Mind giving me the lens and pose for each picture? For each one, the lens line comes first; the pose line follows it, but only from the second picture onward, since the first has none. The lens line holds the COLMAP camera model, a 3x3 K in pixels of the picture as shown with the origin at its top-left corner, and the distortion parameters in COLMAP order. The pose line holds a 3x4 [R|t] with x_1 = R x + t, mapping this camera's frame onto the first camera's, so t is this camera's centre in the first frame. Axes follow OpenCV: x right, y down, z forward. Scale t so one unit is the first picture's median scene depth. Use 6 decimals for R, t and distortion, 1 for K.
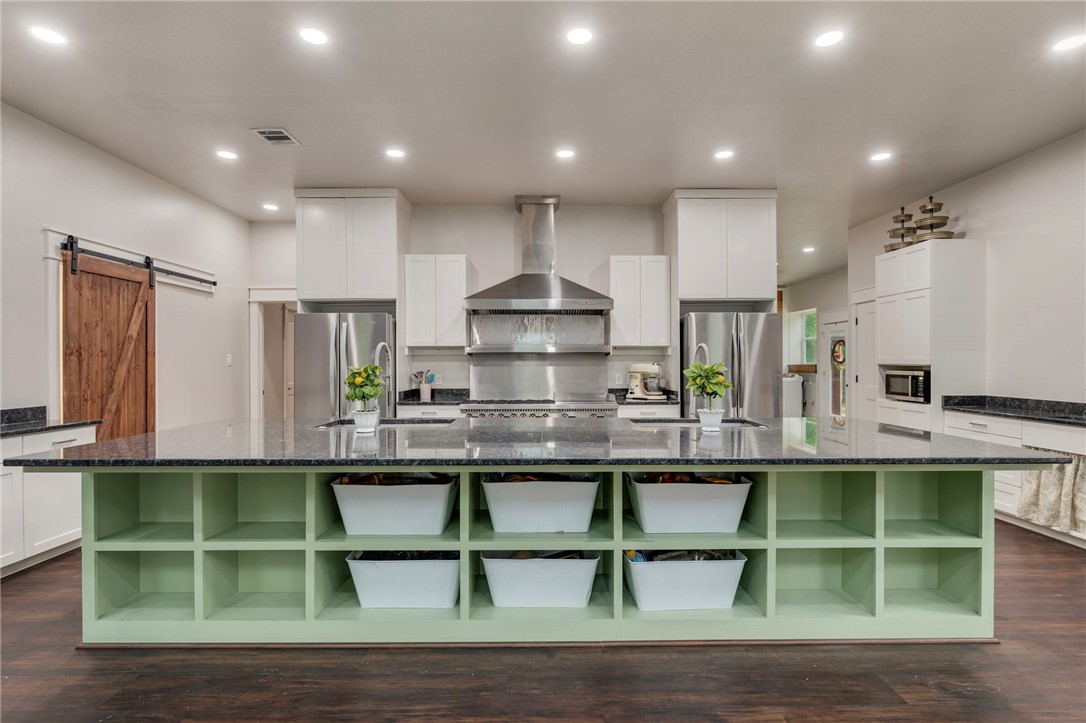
lens RADIAL K [[511.8, 0, 533.6], [0, 511.8, 361.3], [0, 0, 1]] dist [-0.006526, -0.000518]
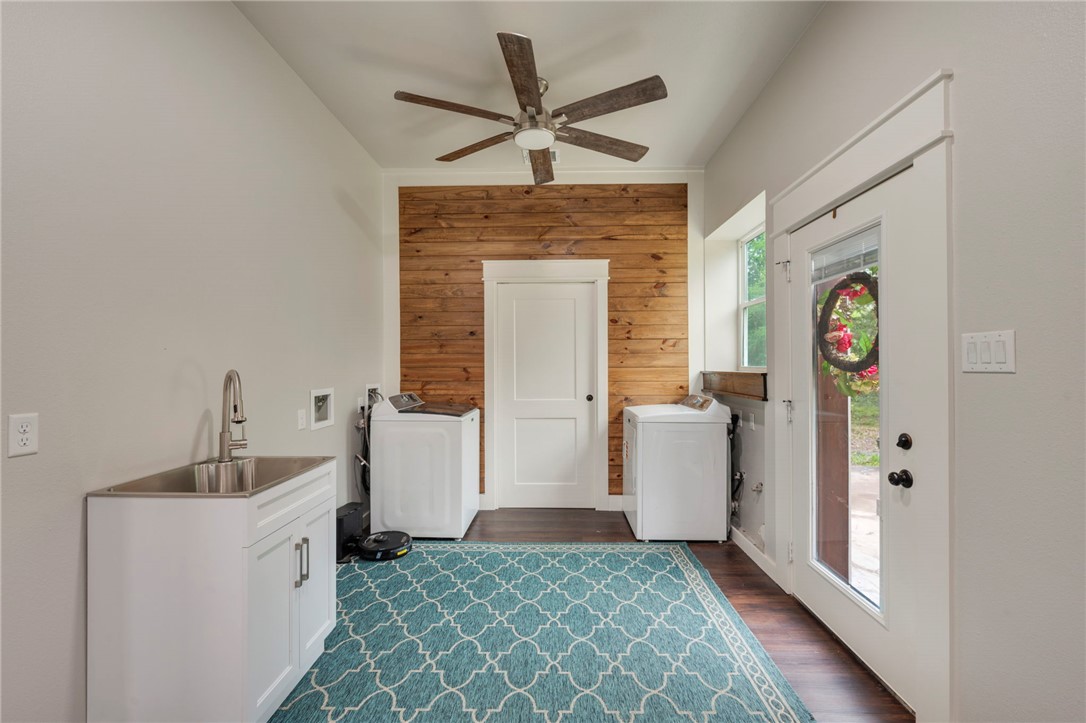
lens RADIAL K [[479.2, 0, 535.2], [0, 479.2, 362.0], [0, 0, 1]] dist [-0.006714, 0.000508]
pose [[0.999939, -0.005458, 0.009631, 0.833295], [0.005472, 0.999984, -0.001464, -0.002066], [-0.009622, 0.001517, 0.999953, 1.441652]]
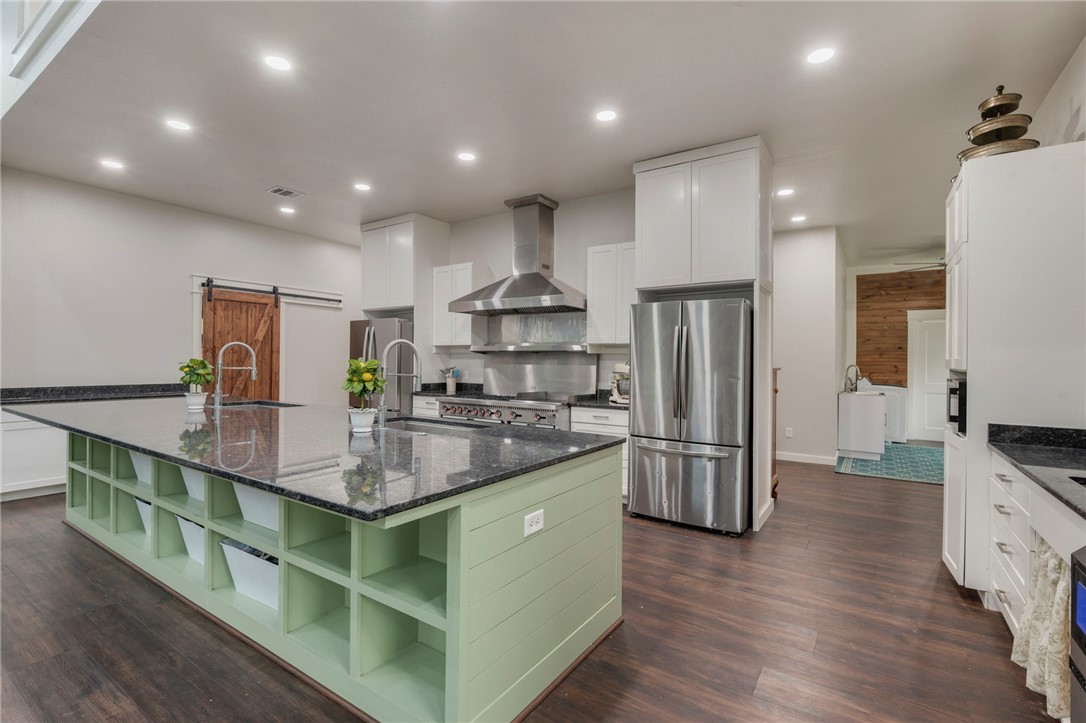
lens RADIAL K [[479.2, 0, 543.8], [0, 479.2, 357.0], [0, 0, 1]] dist [-0.006714, 0.000508]
pose [[0.838840, 0.006264, -0.544342, 0.594143], [-0.011364, 0.999917, -0.006005, 0.000276], [0.544259, 0.011223, 0.838842, 0.235288]]
